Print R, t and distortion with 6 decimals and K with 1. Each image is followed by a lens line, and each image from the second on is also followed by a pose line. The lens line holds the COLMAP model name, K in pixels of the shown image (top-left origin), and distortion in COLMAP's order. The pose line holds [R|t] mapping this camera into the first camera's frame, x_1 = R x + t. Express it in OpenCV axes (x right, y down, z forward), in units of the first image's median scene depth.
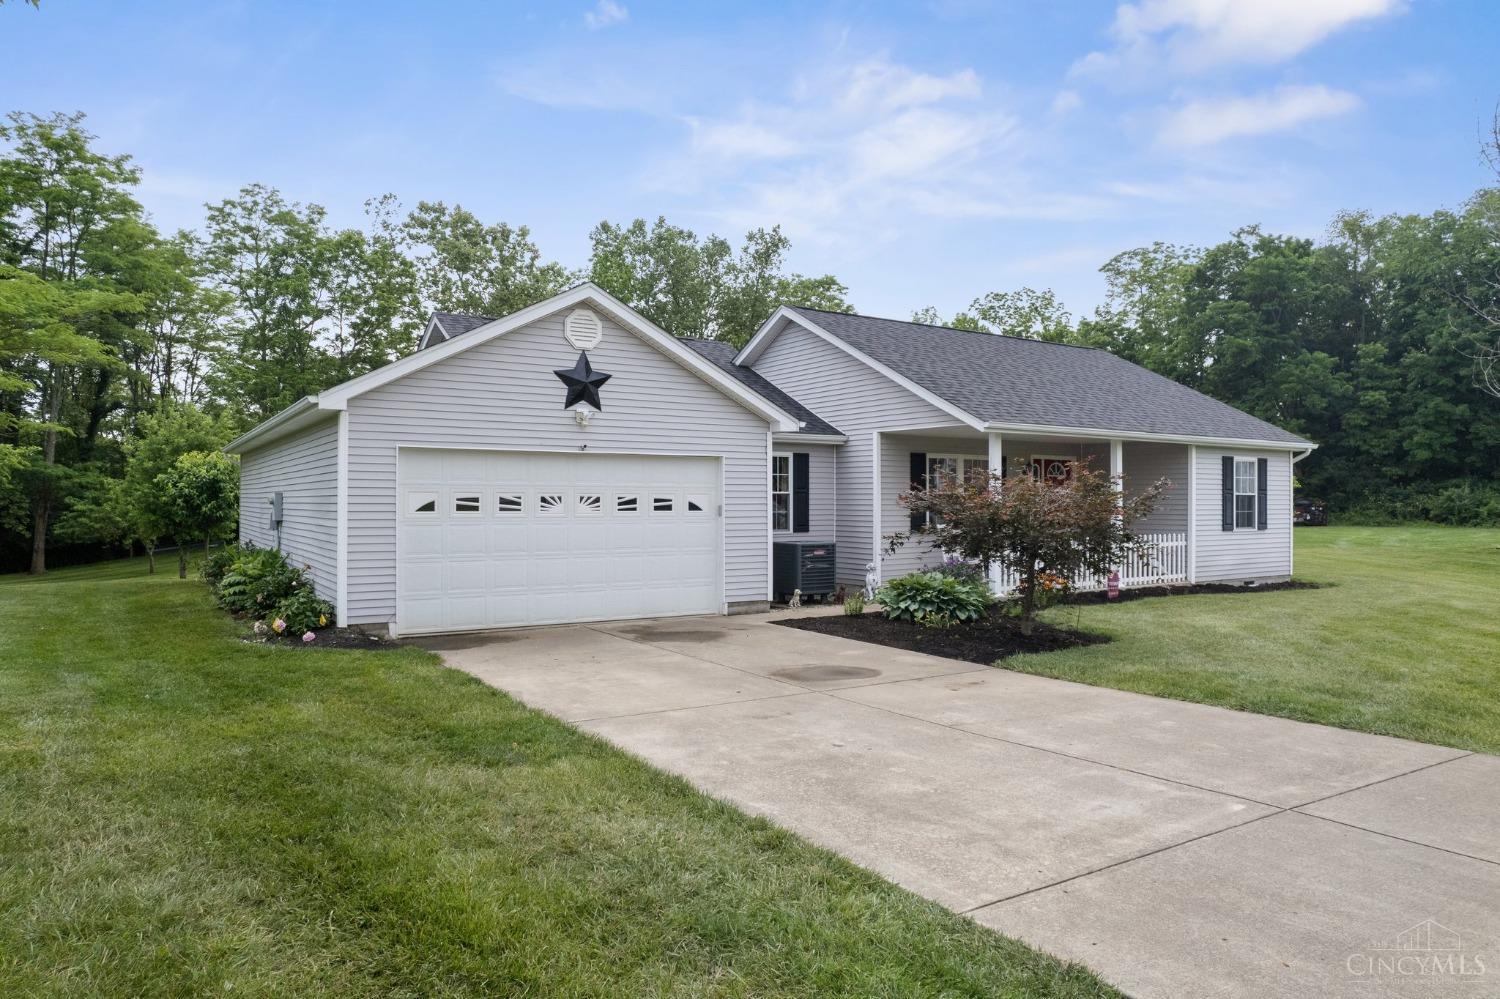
lens RADIAL K [[946.0, 0, 746.8], [0, 946.0, 498.1], [0, 0, 1]] dist [-0.056562, 0.052222]
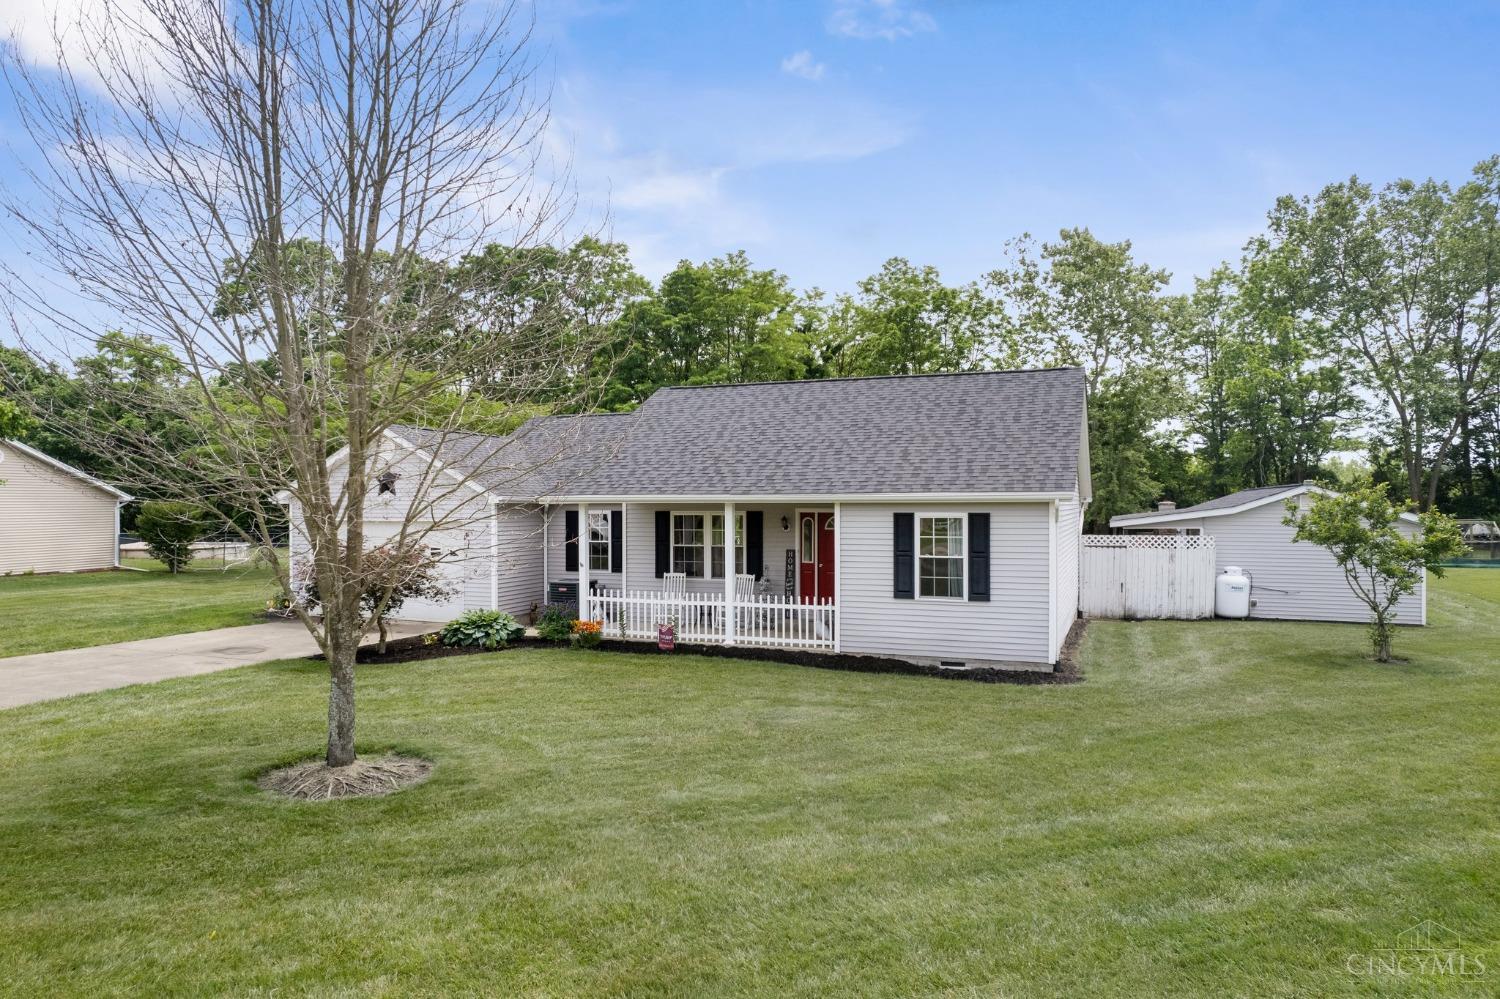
lens RADIAL K [[946.0, 0, 746.8], [0, 946.0, 498.1], [0, 0, 1]] dist [-0.056562, 0.052222]
pose [[0.587907, -0.006664, -0.808901, 1.144558], [0.006023, 0.999974, -0.003860, -0.056086], [0.808906, -0.002603, 0.587932, 0.371457]]
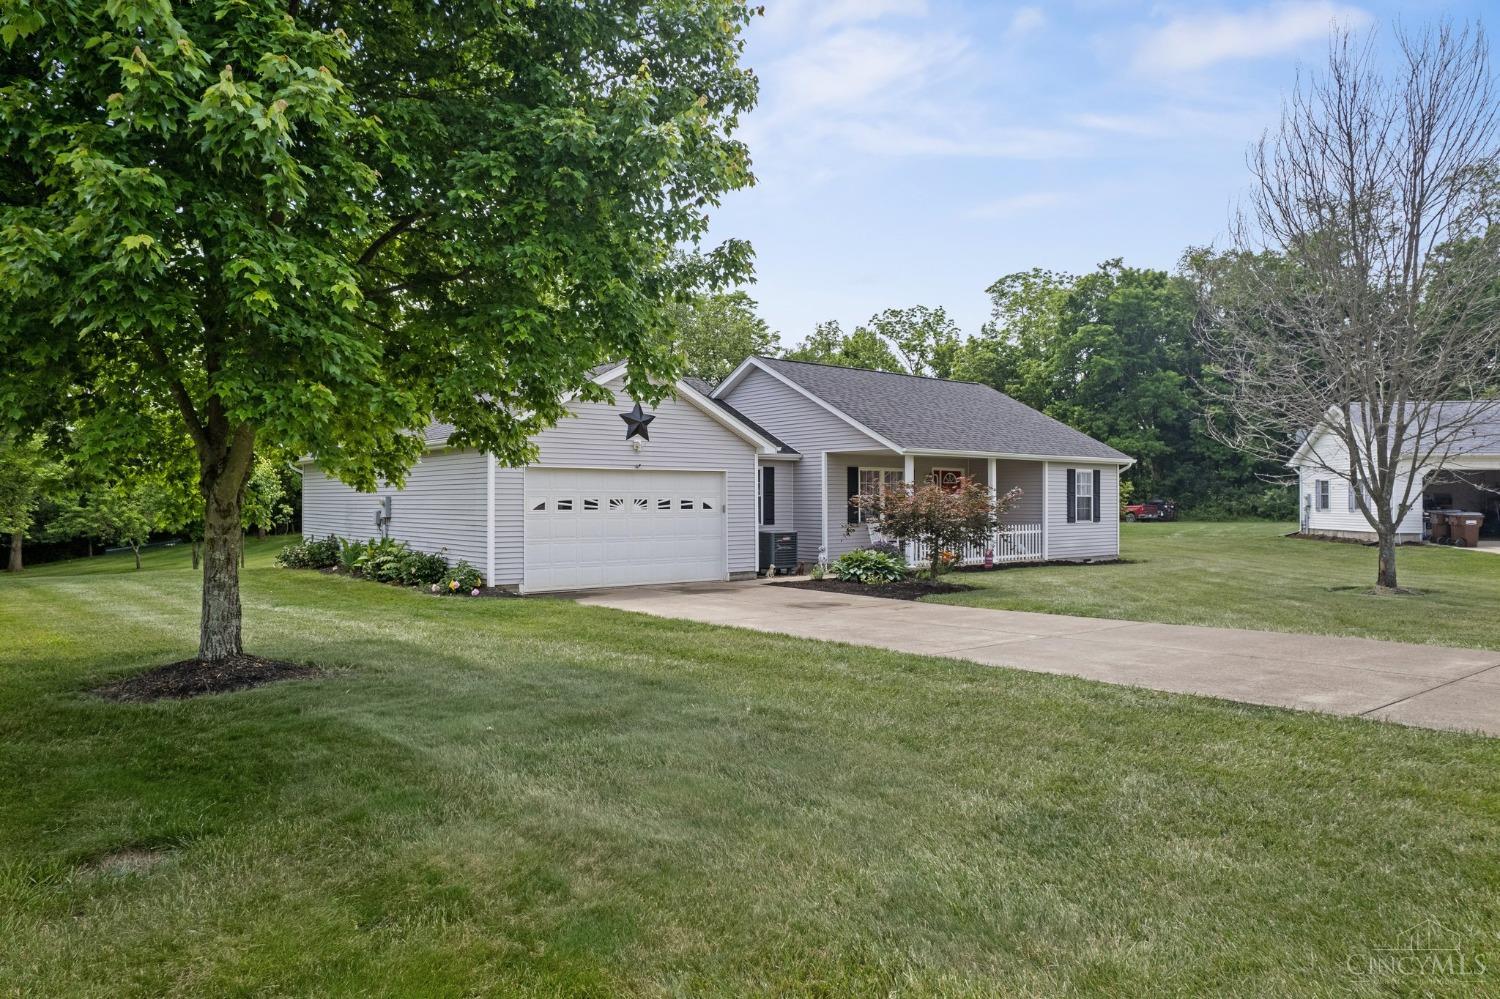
lens RADIAL K [[932.5, 0, 743.9], [0, 932.5, 502.4], [0, 0, 1]] dist [-0.005431, -0.000744]
pose [[0.994560, -0.002196, 0.104144, -0.114290], [0.001670, 0.999985, 0.005142, -0.003061], [-0.104153, -0.004940, 0.994549, -0.327957]]
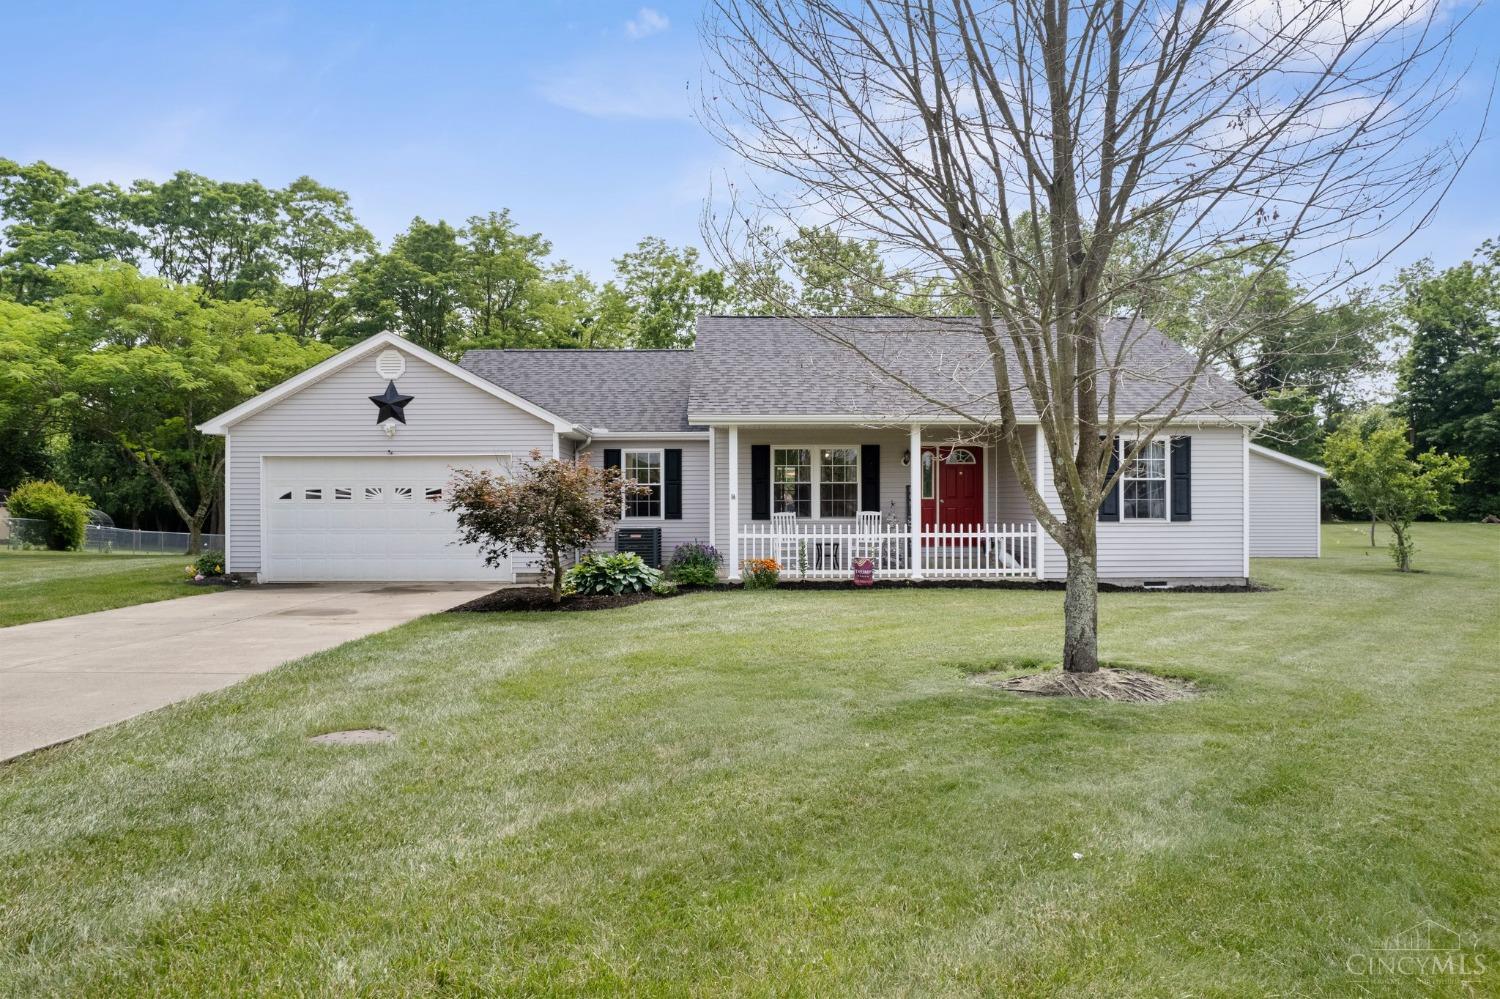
lens RADIAL K [[947.9, 0, 745.3], [0, 947.9, 498.7], [0, 0, 1]] dist [-0.071778, 0.056730]
pose [[0.854193, -0.005984, -0.519921, 0.683400], [0.006061, 0.999980, -0.001552, 0.013264], [0.519921, -0.001826, 0.854213, 0.081315]]
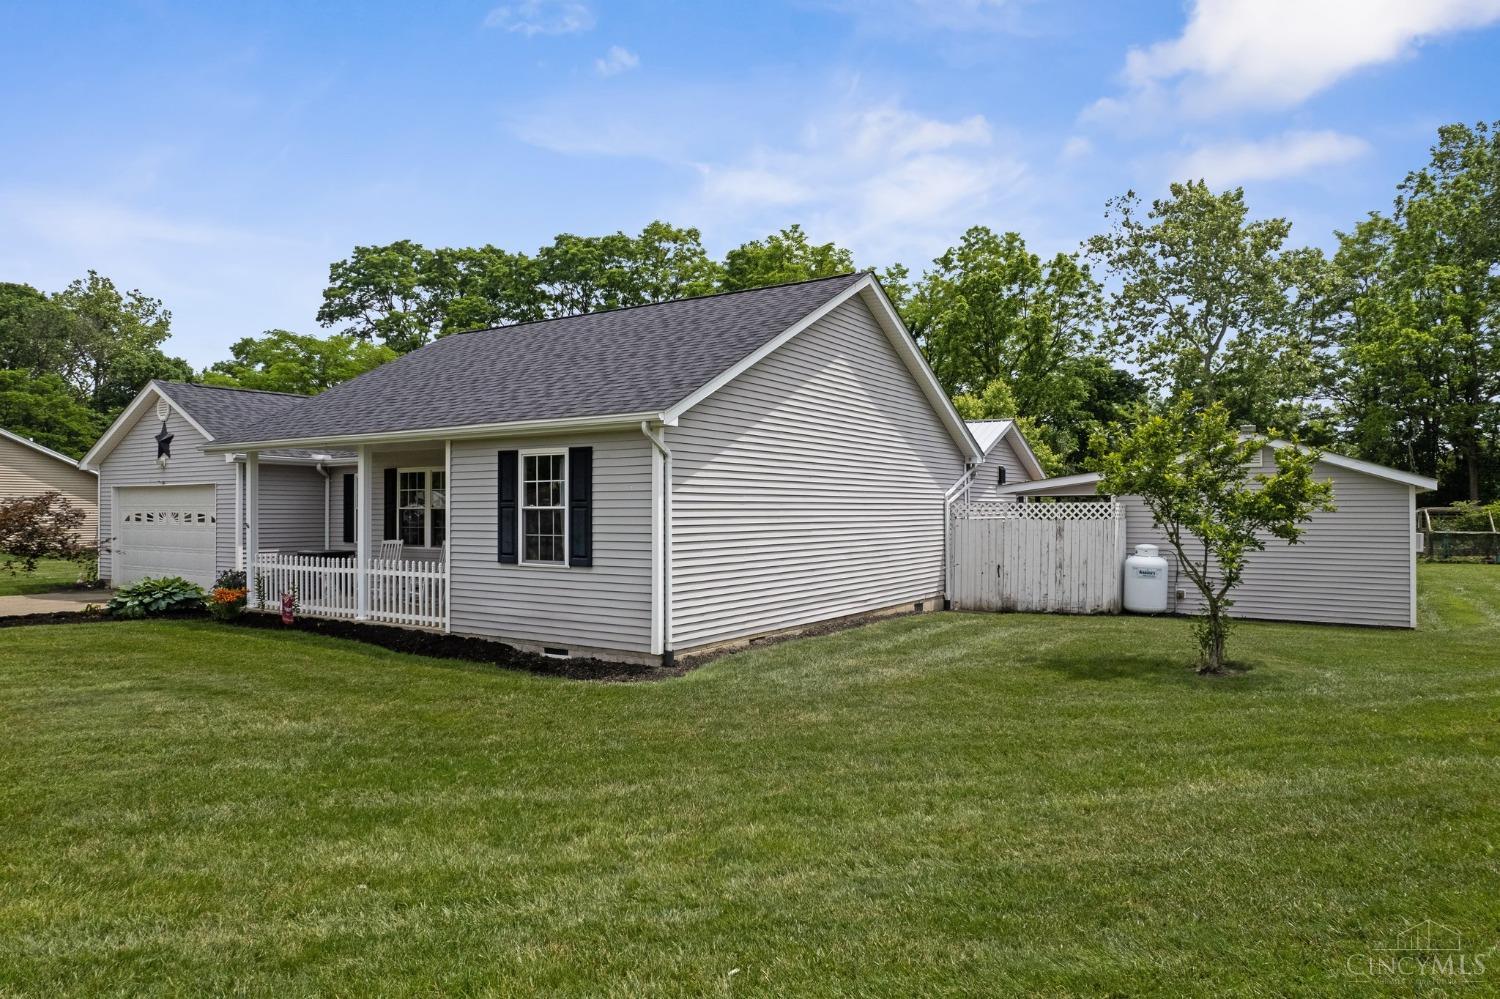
lens RADIAL K [[947.9, 0, 745.3], [0, 947.9, 498.7], [0, 0, 1]] dist [-0.071778, 0.056730]
pose [[0.421141, -0.011396, -0.906924, 1.196315], [0.005548, 0.999935, -0.009988, -0.003159], [0.906978, -0.000826, 0.421177, 0.878010]]
